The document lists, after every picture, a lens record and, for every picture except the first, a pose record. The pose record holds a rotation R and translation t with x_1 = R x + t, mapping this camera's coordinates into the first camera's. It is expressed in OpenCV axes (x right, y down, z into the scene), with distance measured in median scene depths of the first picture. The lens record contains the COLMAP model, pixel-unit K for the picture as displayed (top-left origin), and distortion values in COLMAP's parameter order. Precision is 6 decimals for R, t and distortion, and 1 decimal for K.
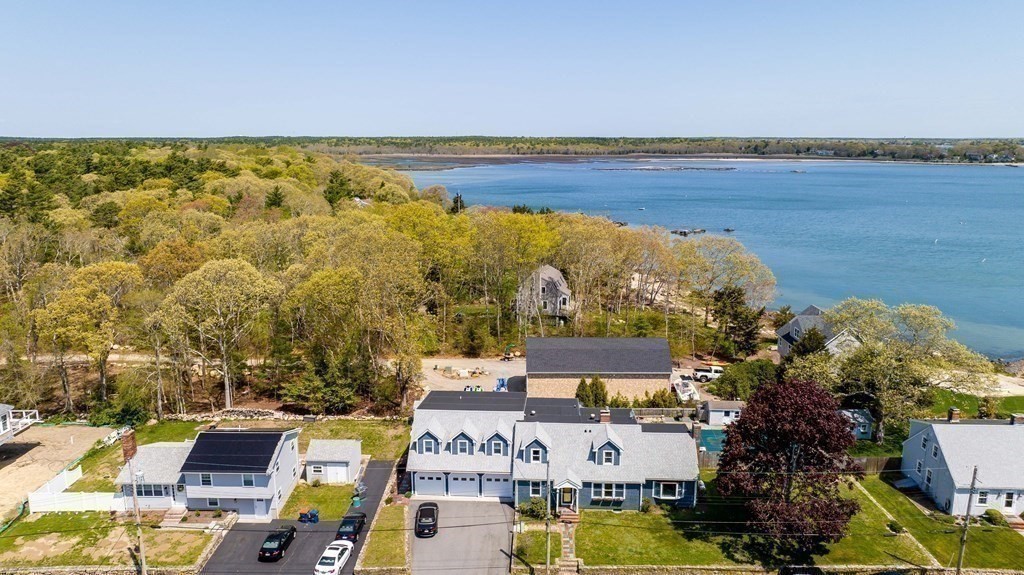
lens RADIAL K [[712.4, 0, 518.4], [0, 712.4, 289.7], [0, 0, 1]] dist [-0.001377, 0.008103]
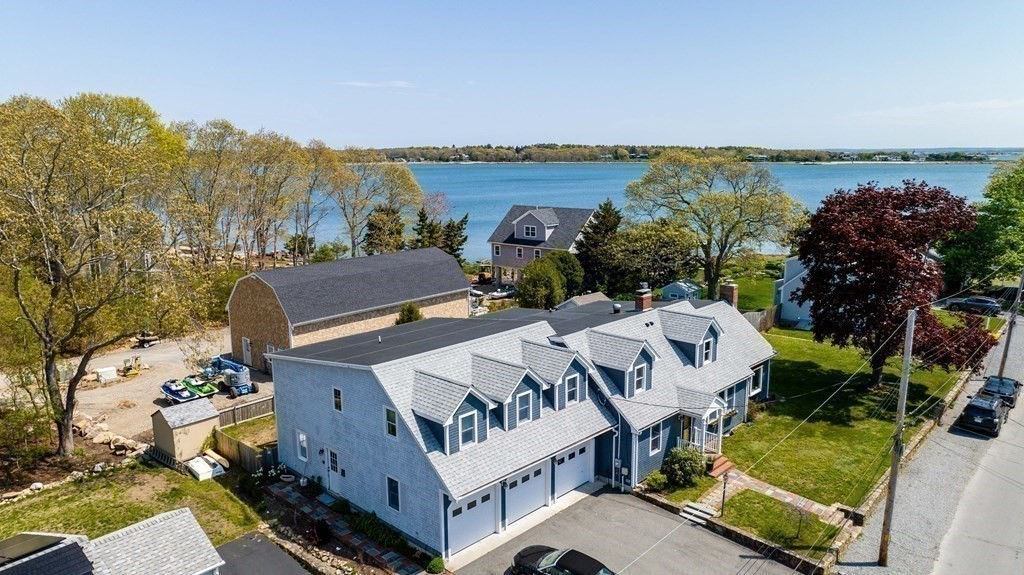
lens RADIAL K [[712.4, 0, 515.6], [0, 712.4, 287.2], [0, 0, 1]] dist [-0.001377, 0.008103]
pose [[0.643820, -0.145974, 0.751124, -0.420769], [0.158886, 0.985742, 0.055382, 0.124085], [-0.748499, 0.083687, 0.657834, 0.723509]]
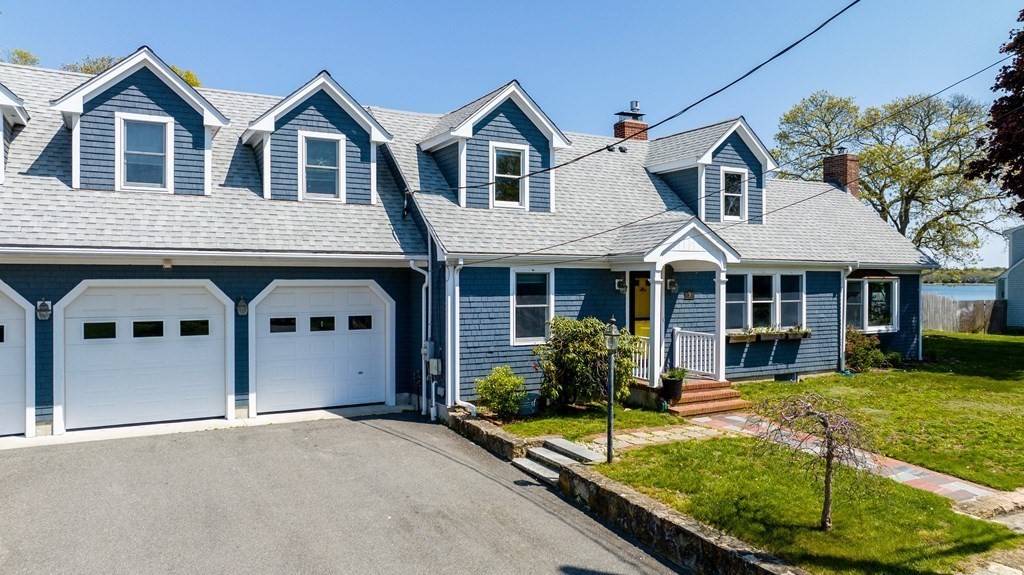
lens RADIAL K [[712.4, 0, 521.4], [0, 712.4, 280.8], [0, 0, 1]] dist [-0.001377, 0.008103]
pose [[0.846356, -0.000773, 0.532617, -0.096856], [0.107016, 0.979852, -0.168632, 0.308576], [-0.521756, 0.199721, 0.829387, 0.817116]]
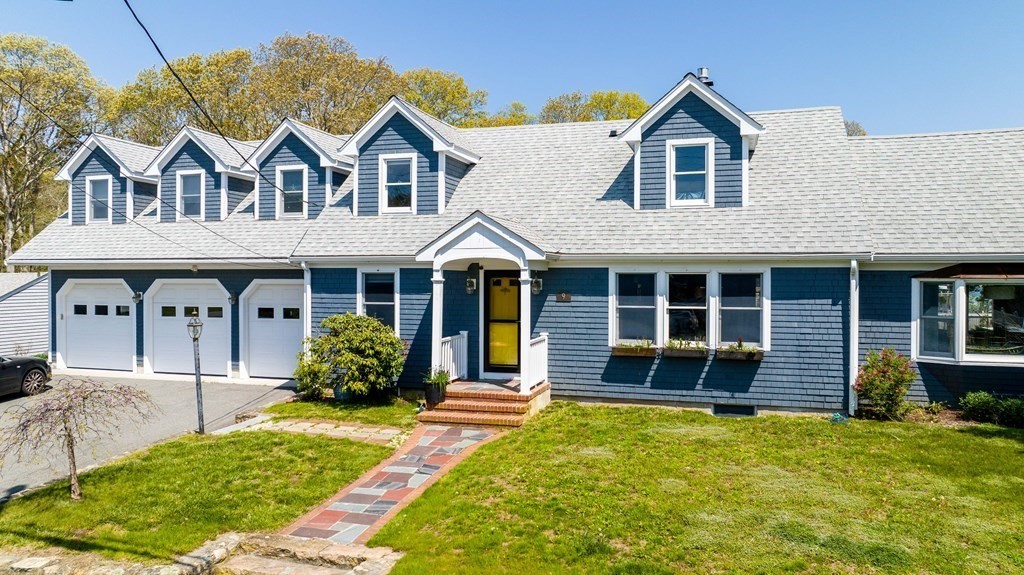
lens RADIAL K [[712.4, 0, 522.1], [0, 712.4, 287.6], [0, 0, 1]] dist [-0.001377, 0.008103]
pose [[0.973462, 0.004392, -0.228806, 0.126551], [-0.048611, 0.980968, -0.187986, 0.316850], [0.223626, 0.194120, 0.955149, 0.780846]]
